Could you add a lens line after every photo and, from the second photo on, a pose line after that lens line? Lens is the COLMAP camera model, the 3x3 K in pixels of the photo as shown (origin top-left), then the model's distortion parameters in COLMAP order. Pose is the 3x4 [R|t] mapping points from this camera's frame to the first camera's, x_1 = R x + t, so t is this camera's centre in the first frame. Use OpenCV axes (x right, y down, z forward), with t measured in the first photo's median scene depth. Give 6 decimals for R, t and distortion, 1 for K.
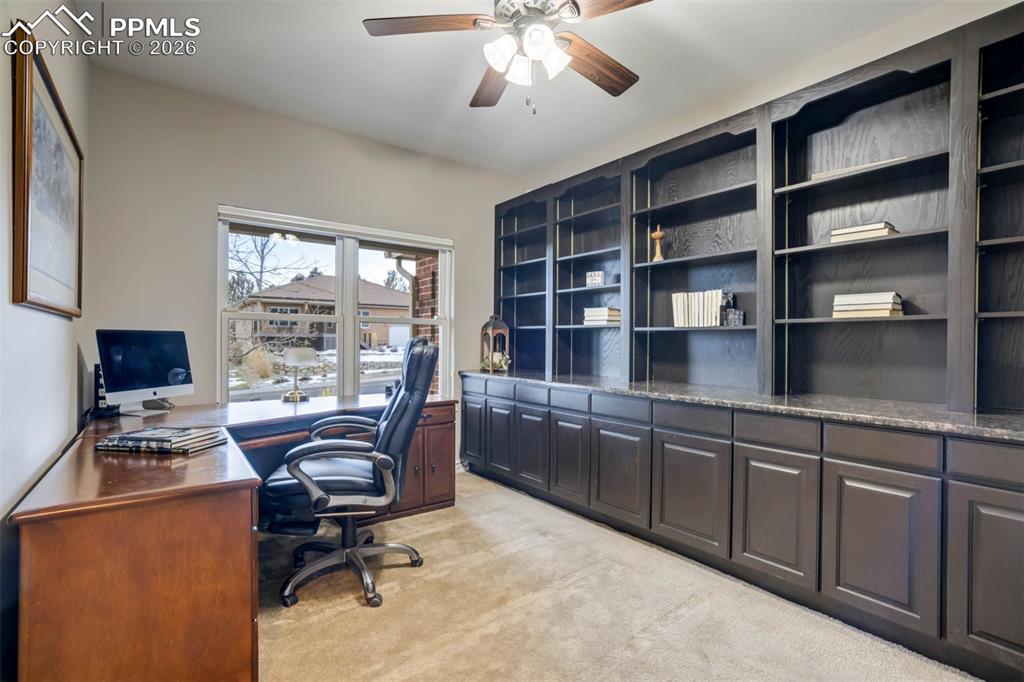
lens RADIAL K [[469.4, 0, 515.7], [0, 469.4, 341.5], [0, 0, 1]] dist [-0.010523, 0.003296]
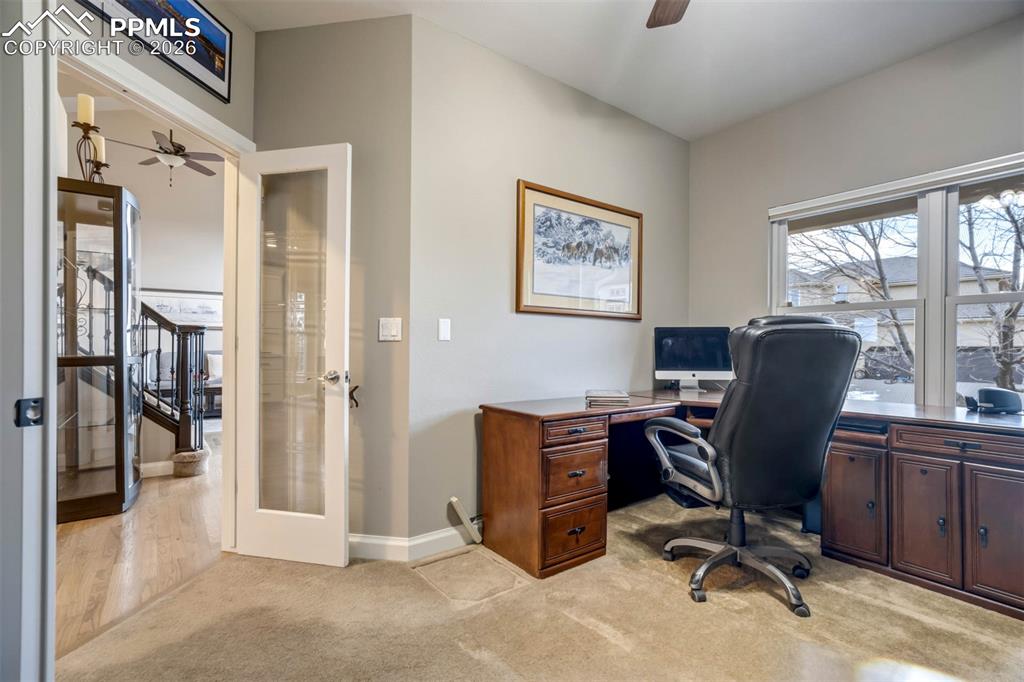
lens RADIAL K [[469.4, 0, 516.9], [0, 469.4, 341.3], [0, 0, 1]] dist [-0.010523, 0.003296]
pose [[0.029616, -0.010330, -0.999508, 0.464700], [-0.010002, 0.999893, -0.010631, 0.031826], [0.999511, 0.010312, 0.029509, 0.420262]]
